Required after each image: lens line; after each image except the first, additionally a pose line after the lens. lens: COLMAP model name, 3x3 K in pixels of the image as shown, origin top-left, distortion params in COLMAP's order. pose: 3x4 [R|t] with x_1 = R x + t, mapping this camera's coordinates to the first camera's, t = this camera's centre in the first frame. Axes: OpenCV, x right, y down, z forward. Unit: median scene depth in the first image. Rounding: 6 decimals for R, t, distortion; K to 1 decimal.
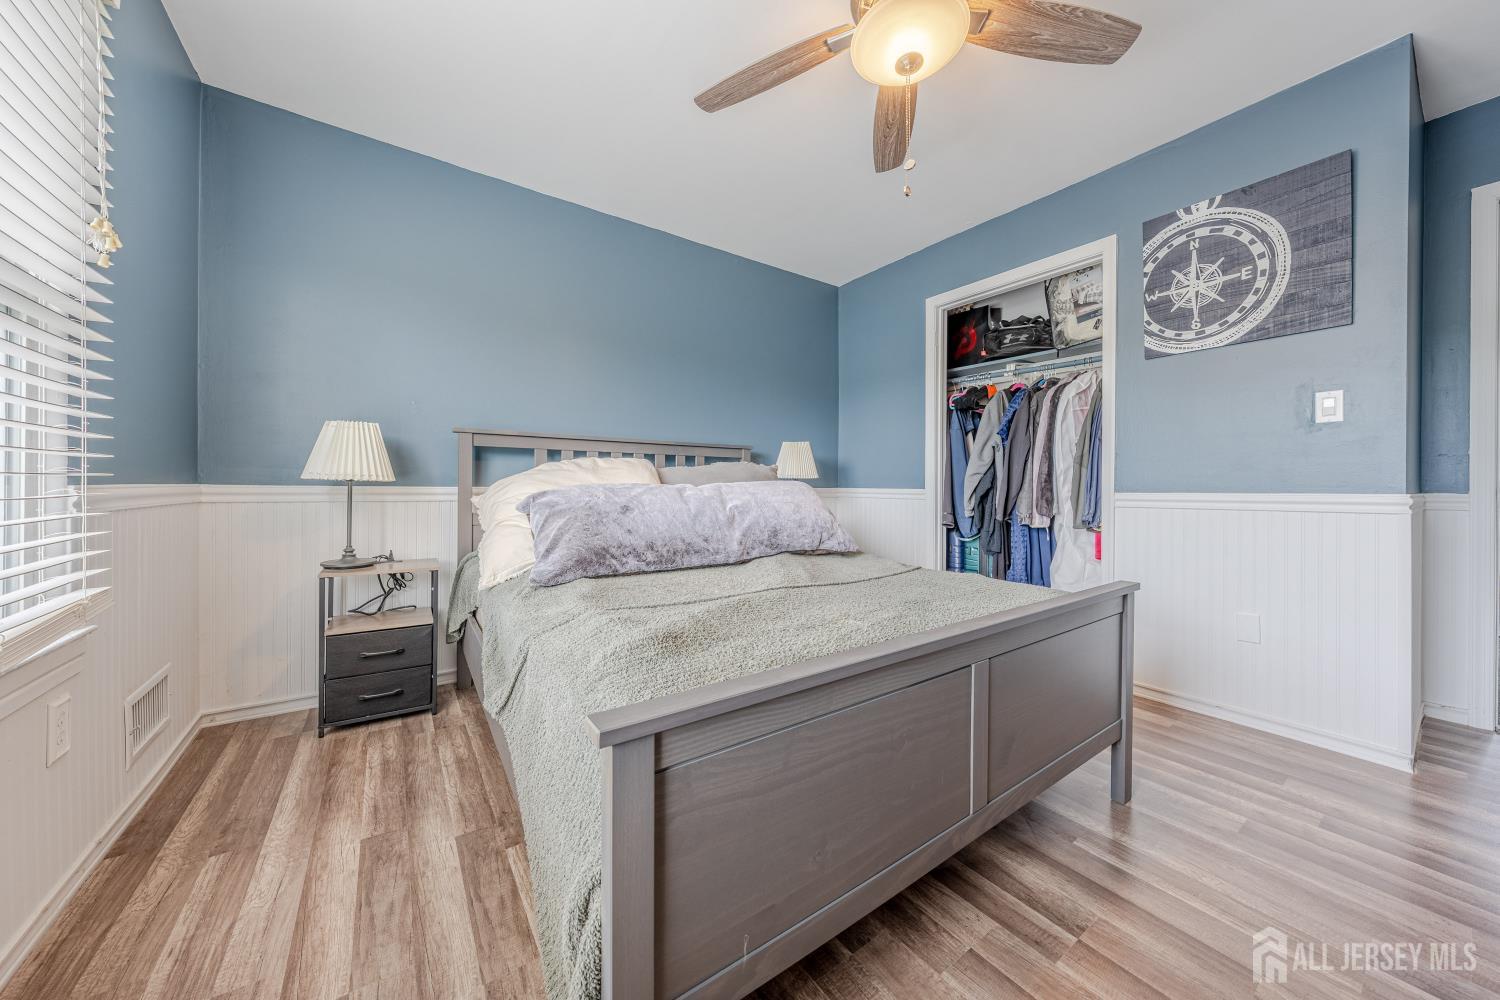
lens RADIAL K [[518.6, 0, 762.8], [0, 518.6, 492.0], [0, 0, 1]] dist [0.009761, 0.000387]
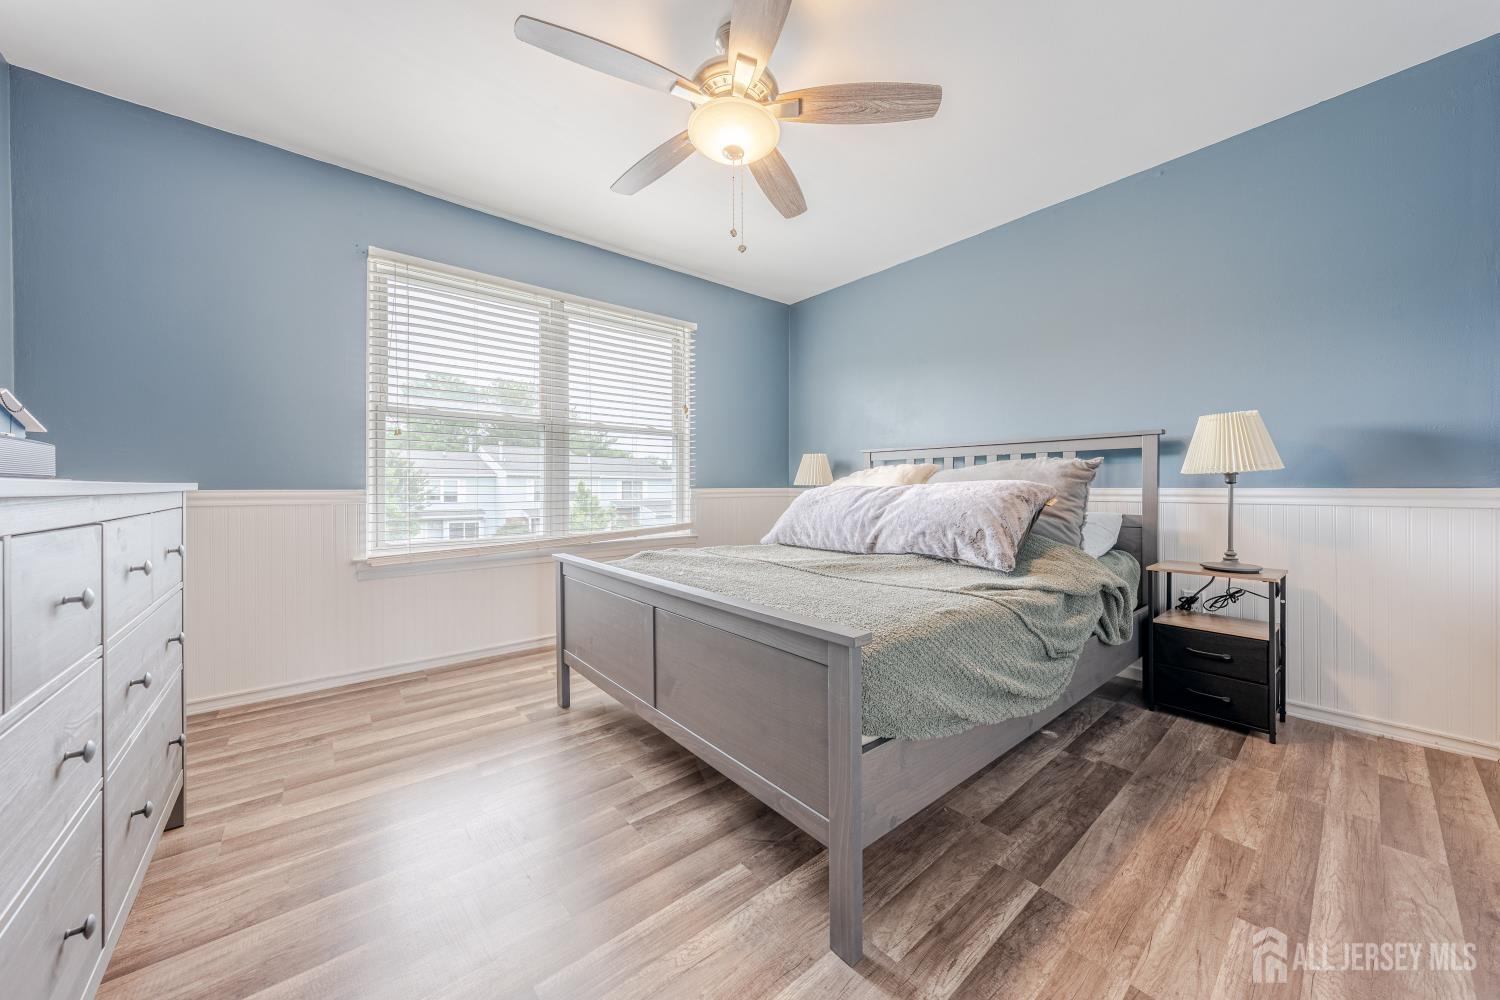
lens RADIAL K [[518.6, 0, 760.9], [0, 518.6, 491.9], [0, 0, 1]] dist [0.009761, 0.000387]
pose [[0.082341, 0.000244, -0.996604, 0.850626], [-0.004371, 0.999990, -0.000116, 0.001690], [0.996595, 0.004365, 0.082341, 0.530977]]
